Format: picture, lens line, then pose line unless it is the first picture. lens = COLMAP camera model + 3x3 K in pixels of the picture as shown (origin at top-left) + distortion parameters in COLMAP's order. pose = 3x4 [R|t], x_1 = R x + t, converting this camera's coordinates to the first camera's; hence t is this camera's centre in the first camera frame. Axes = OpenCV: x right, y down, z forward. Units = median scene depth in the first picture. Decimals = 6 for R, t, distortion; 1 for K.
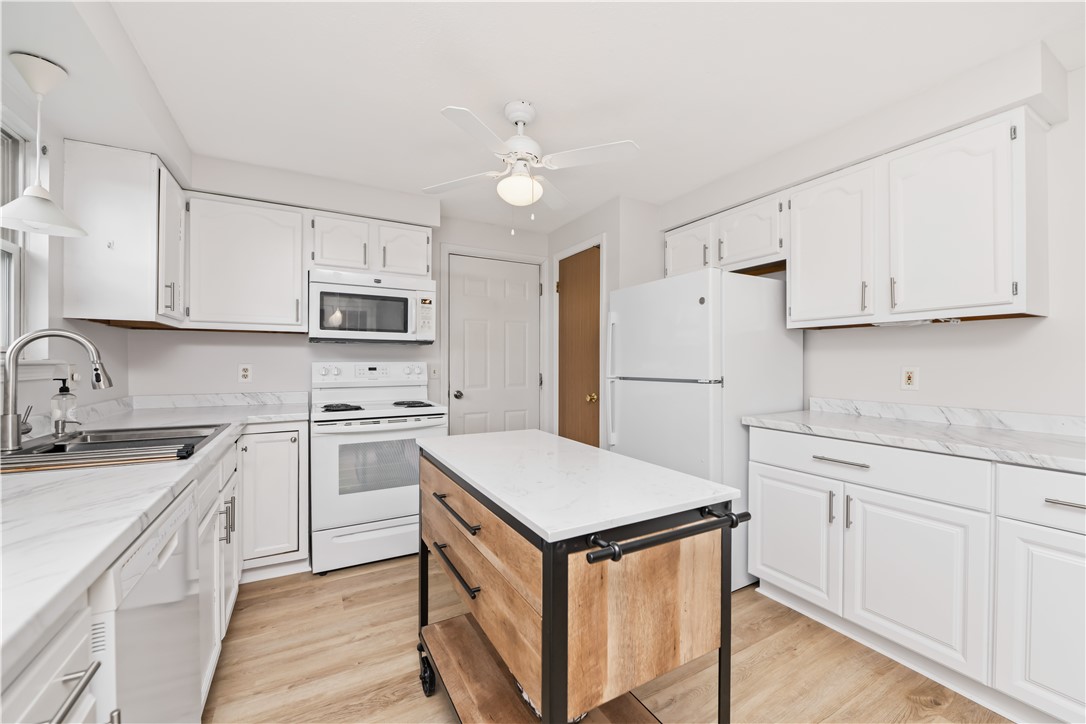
lens RADIAL K [[435.9, 0, 544.5], [0, 435.9, 365.0], [0, 0, 1]] dist [-0.008269, 0.000212]
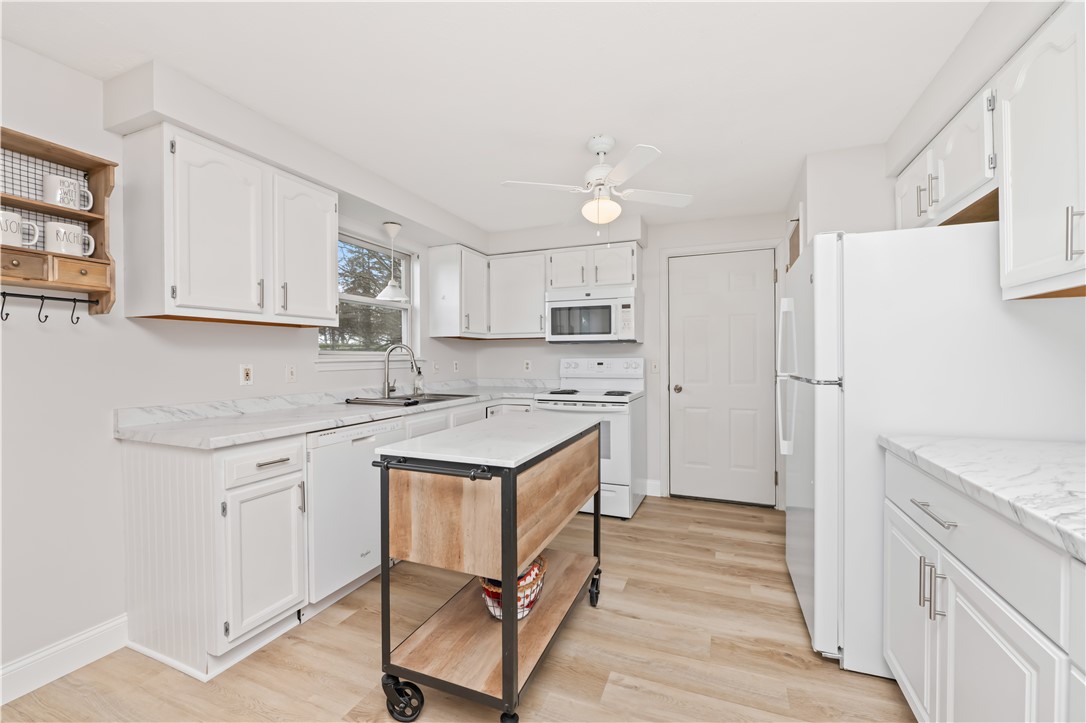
lens RADIAL K [[435.9, 0, 543.7], [0, 435.9, 359.2], [0, 0, 1]] dist [-0.008269, 0.000212]
pose [[0.624022, -0.001564, -0.781405, 0.563159], [0.000081, 0.999998, -0.001937, -0.001497], [0.781407, 0.001145, 0.624021, 0.109742]]
